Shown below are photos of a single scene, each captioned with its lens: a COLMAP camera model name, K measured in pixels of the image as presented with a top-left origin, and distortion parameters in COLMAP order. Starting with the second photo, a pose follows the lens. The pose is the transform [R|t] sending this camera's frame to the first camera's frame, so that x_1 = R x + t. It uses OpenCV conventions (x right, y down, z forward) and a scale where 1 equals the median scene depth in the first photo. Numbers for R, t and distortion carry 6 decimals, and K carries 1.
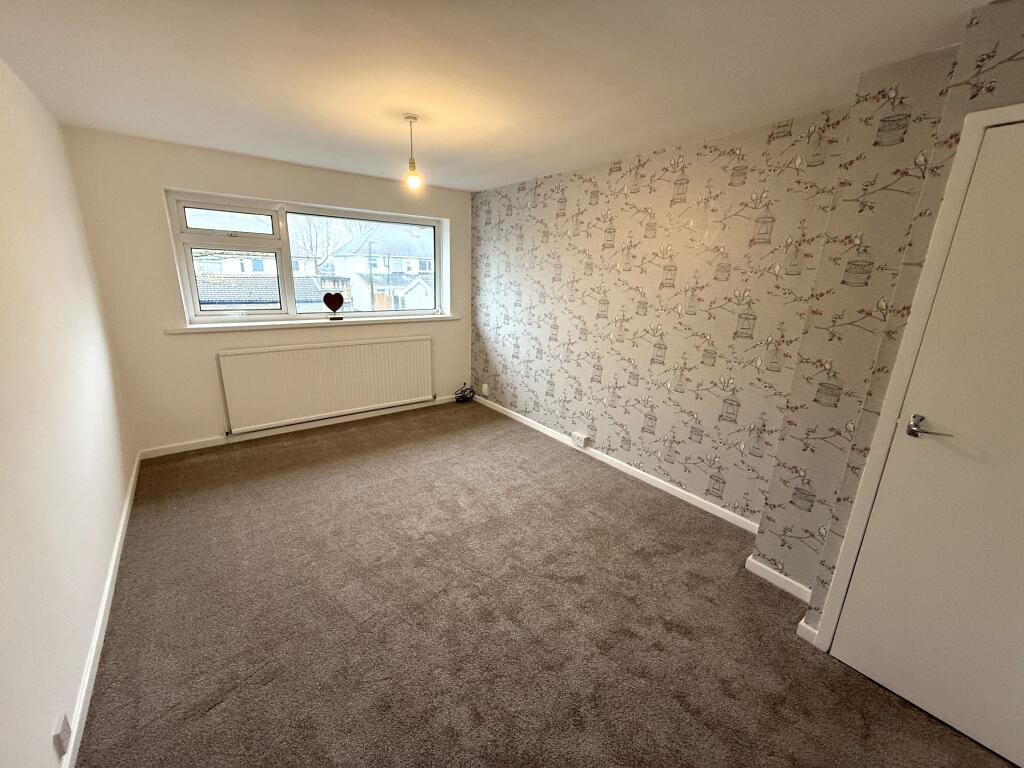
lens RADIAL K [[407.0, 0, 507.7], [0, 407.0, 383.0], [0, 0, 1]] dist [-0.002198, 0.000282]
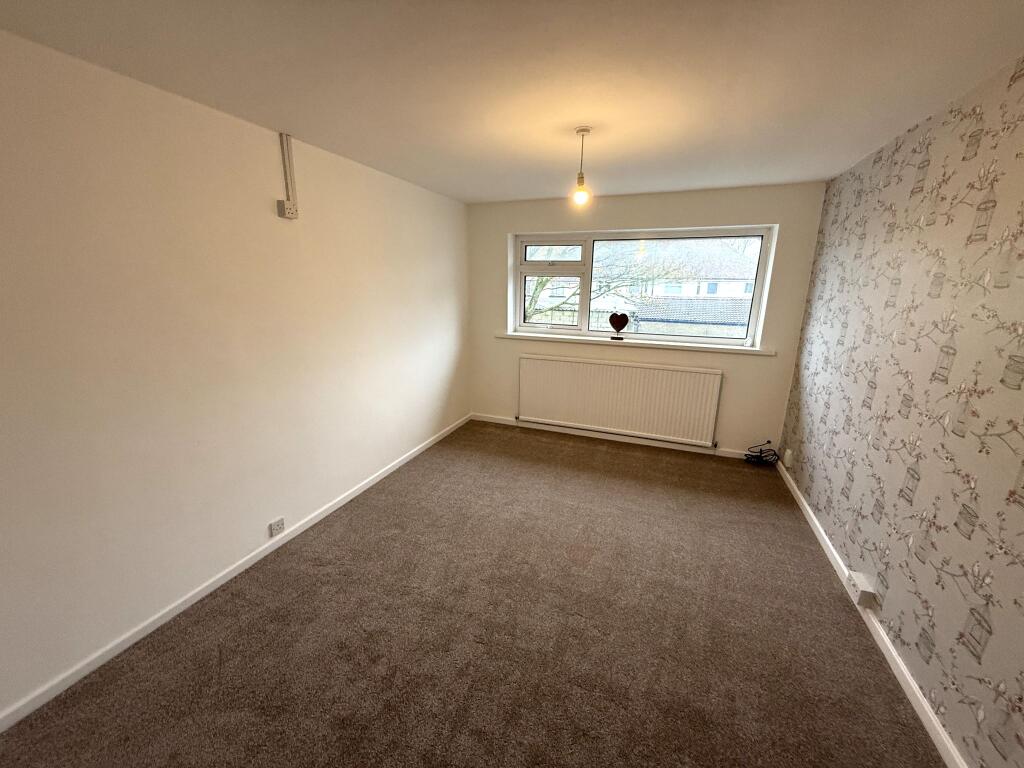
lens RADIAL K [[407.0, 0, 507.7], [0, 407.0, 383.0], [0, 0, 1]] dist [-0.002198, 0.000282]
pose [[0.517794, 0.180430, -0.836262, 0.318001], [-0.224116, 0.971977, 0.070944, -0.062010], [0.825628, 0.150685, 0.543721, 0.241884]]
